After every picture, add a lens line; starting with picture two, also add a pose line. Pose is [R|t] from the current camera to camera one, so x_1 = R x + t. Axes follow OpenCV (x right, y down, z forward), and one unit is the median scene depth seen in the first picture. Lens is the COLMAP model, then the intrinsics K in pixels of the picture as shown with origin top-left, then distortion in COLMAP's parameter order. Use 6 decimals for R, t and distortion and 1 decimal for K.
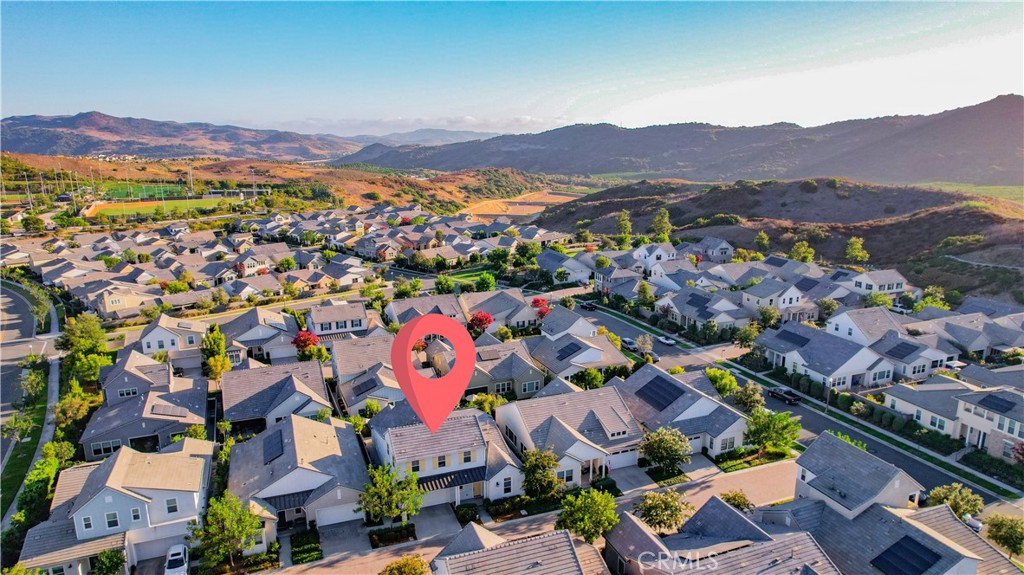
lens RADIAL K [[667.2, 0, 512.0], [0, 667.2, 287.5], [0, 0, 1]] dist [-0.034577, 0.001296]
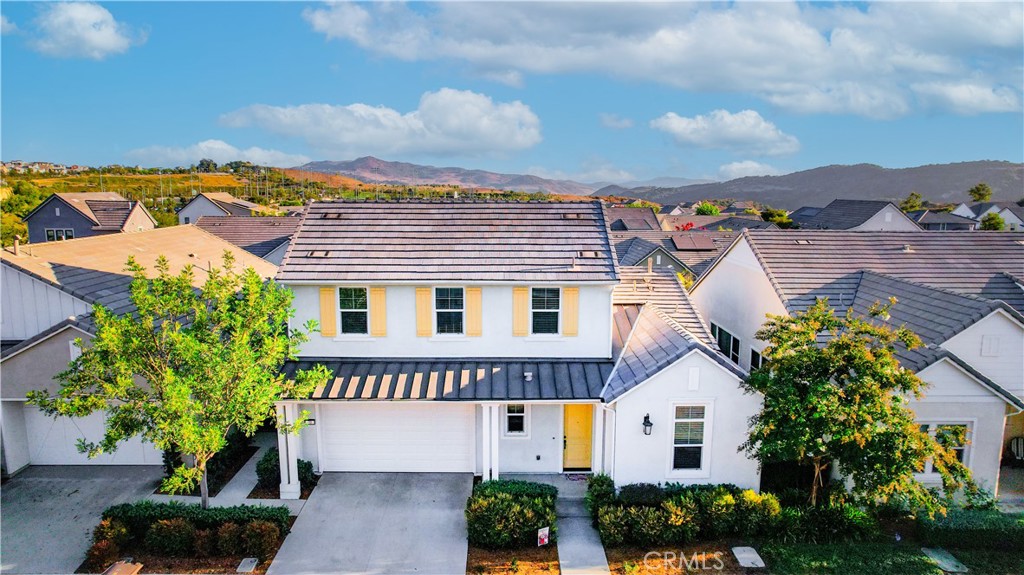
lens RADIAL K [[667.2, 0, 512.0], [0, 667.2, 287.5], [0, 0, 1]] dist [-0.034577, 0.001296]
pose [[0.939915, 0.066516, -0.334865, 0.010632], [-0.091352, 0.994072, -0.058954, 0.259524], [0.328959, 0.086002, 0.940420, 0.730682]]
